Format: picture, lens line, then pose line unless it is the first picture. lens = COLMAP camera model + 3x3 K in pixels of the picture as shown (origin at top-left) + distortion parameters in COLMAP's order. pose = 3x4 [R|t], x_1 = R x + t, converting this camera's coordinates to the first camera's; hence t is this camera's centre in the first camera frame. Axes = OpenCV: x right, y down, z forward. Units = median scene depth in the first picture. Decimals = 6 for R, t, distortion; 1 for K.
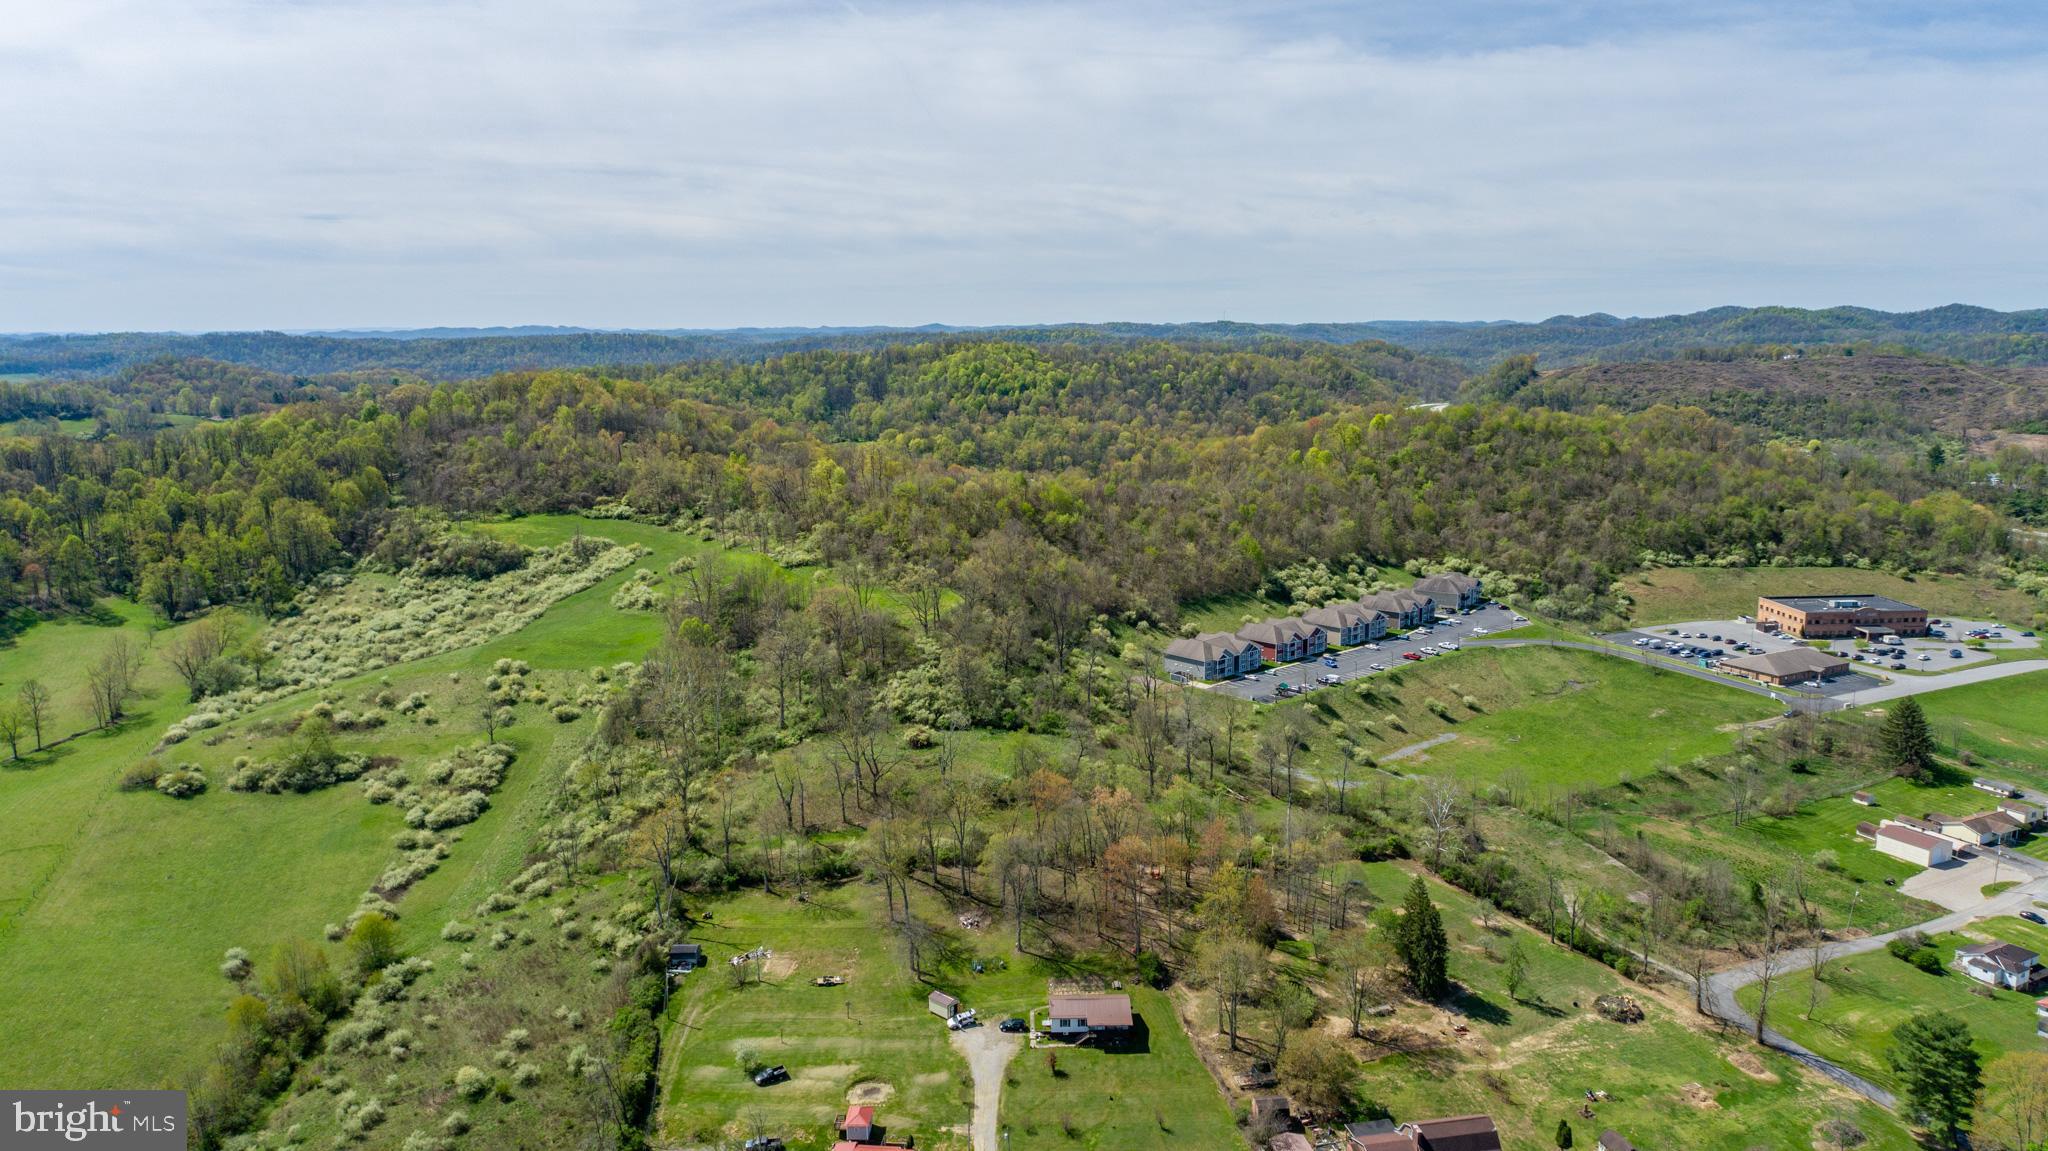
lens RADIAL K [[1384.8, 0, 1024.5], [0, 1384.8, 575.2], [0, 0, 1]] dist [-0.016906, 0.016424]
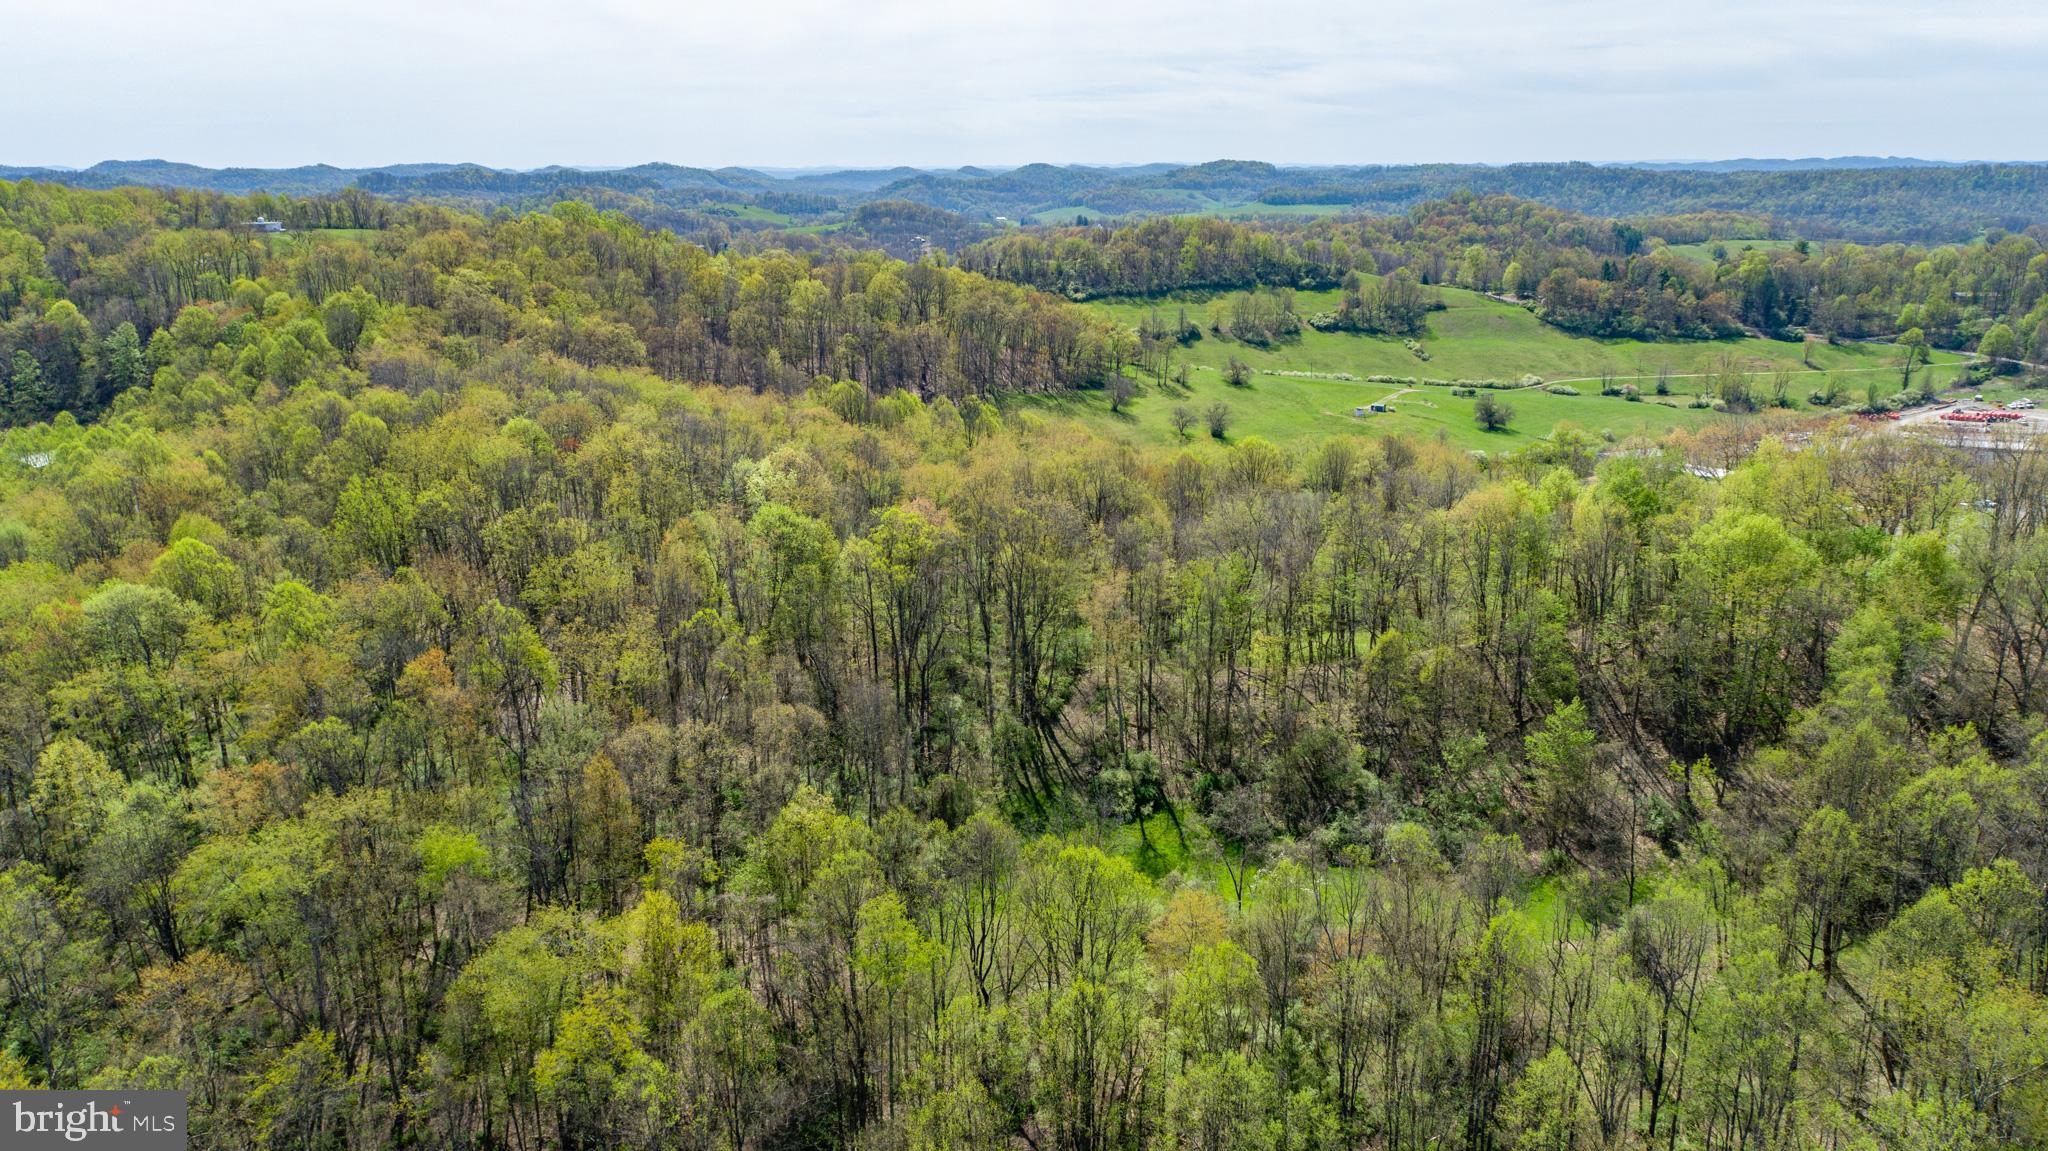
lens RADIAL K [[1384.8, 0, 1024.5], [0, 1384.8, 575.2], [0, 0, 1]] dist [-0.016906, 0.016424]
pose [[0.657573, 0.214080, -0.722335, -0.251353], [-0.129671, 0.976631, 0.171401, -0.070660], [0.742148, -0.019043, 0.669966, 0.415192]]
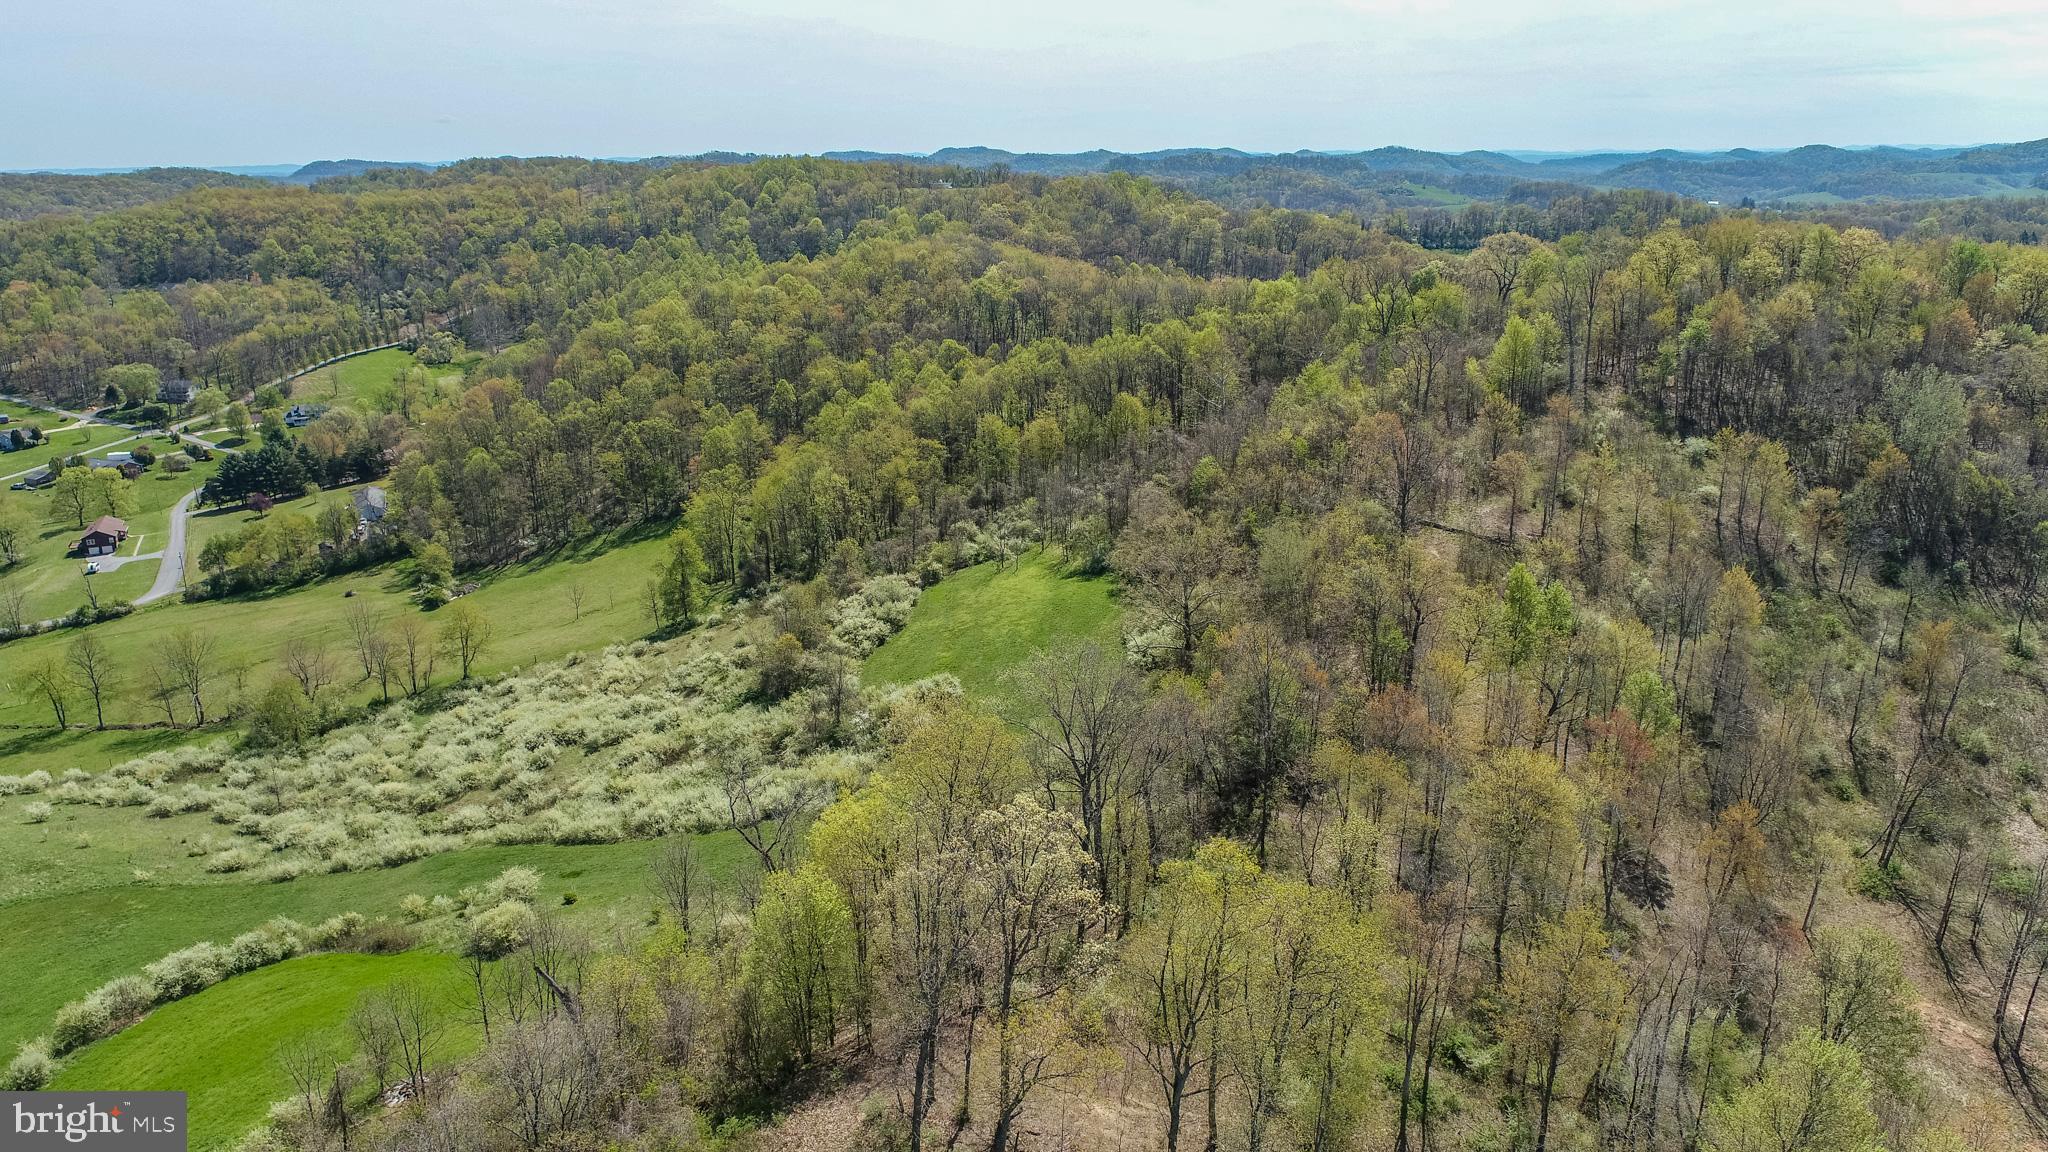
lens RADIAL K [[1383.3, 0, 1022.0], [0, 1383.3, 577.8], [0, 0, 1]] dist [-0.014359, 0.007458]
pose [[0.196674, 0.287514, -0.937366, 0.009938], [-0.161674, 0.952461, 0.258223, -0.070331], [0.967047, 0.100762, 0.233808, 0.425831]]
